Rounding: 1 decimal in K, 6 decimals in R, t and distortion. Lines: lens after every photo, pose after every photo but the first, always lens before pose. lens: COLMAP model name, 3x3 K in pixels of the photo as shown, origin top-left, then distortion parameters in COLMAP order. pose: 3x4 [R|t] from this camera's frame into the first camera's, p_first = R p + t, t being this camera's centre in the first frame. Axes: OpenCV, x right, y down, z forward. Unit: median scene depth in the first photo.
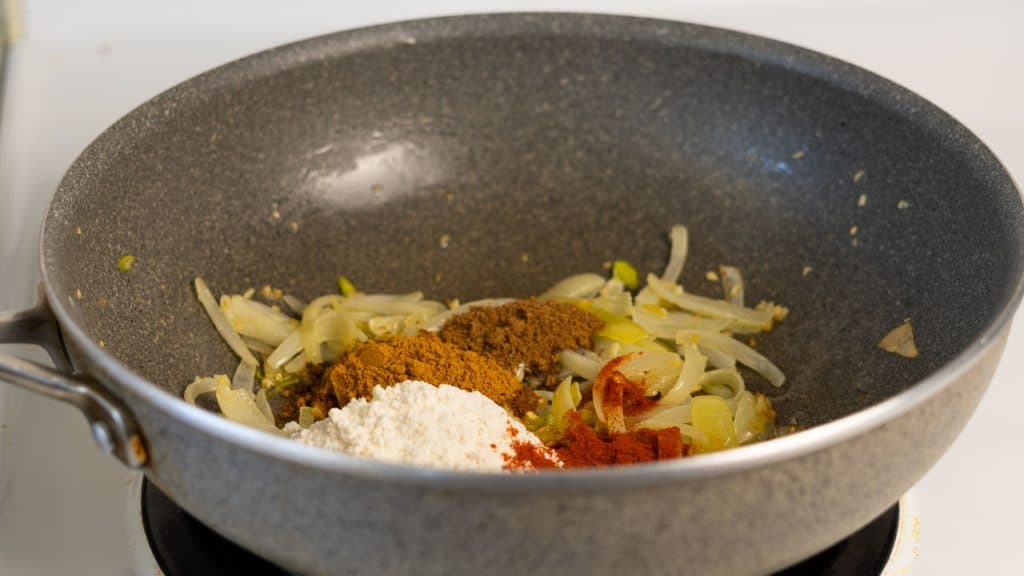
lens RADIAL K [[2492.7, 0, 512.0], [0, 2492.7, 288.0], [0, 0, 1]] dist [0.013306, -0.155483]
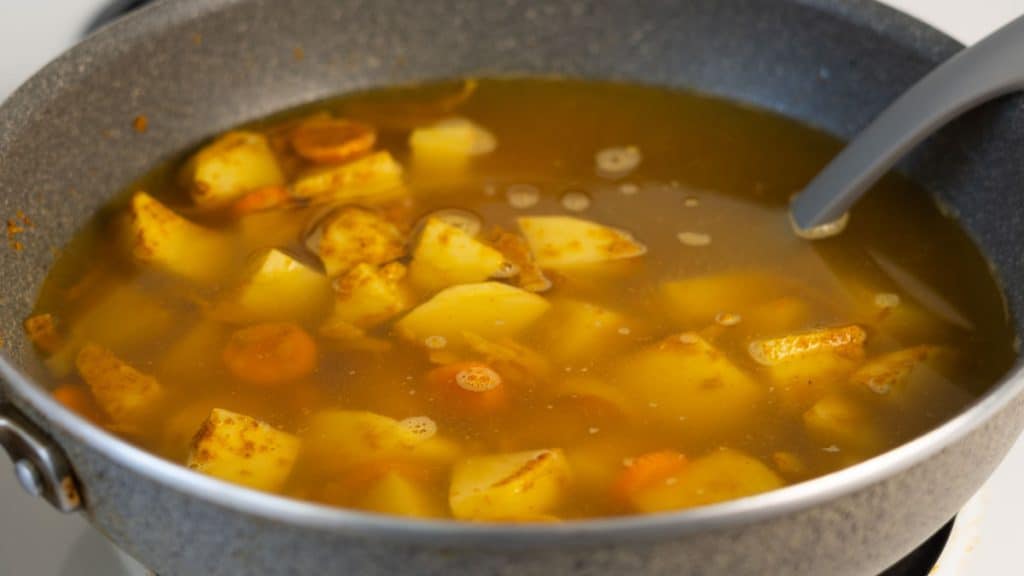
lens RADIAL K [[2492.7, 0, 512.0], [0, 2492.7, 288.0], [0, 0, 1]] dist [0.013306, -0.155483]
pose [[0.998602, -0.024759, 0.046703, -0.030670], [0.021609, 0.997533, 0.066786, -0.047614], [-0.048242, -0.065683, 0.996674, 0.121554]]
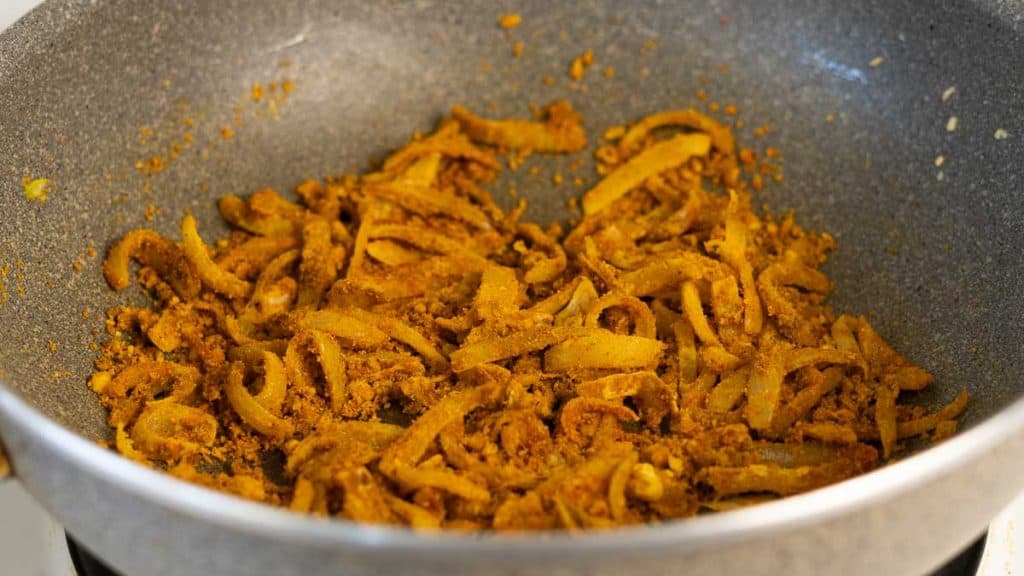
lens RADIAL K [[2492.7, 0, 512.0], [0, 2492.7, 288.0], [0, 0, 1]] dist [0.013306, -0.155483]
pose [[0.997835, 0.027486, -0.059746, 0.048155], [-0.021512, 0.994911, 0.098430, -0.058464], [0.062147, -0.096932, 0.993349, 0.185380]]
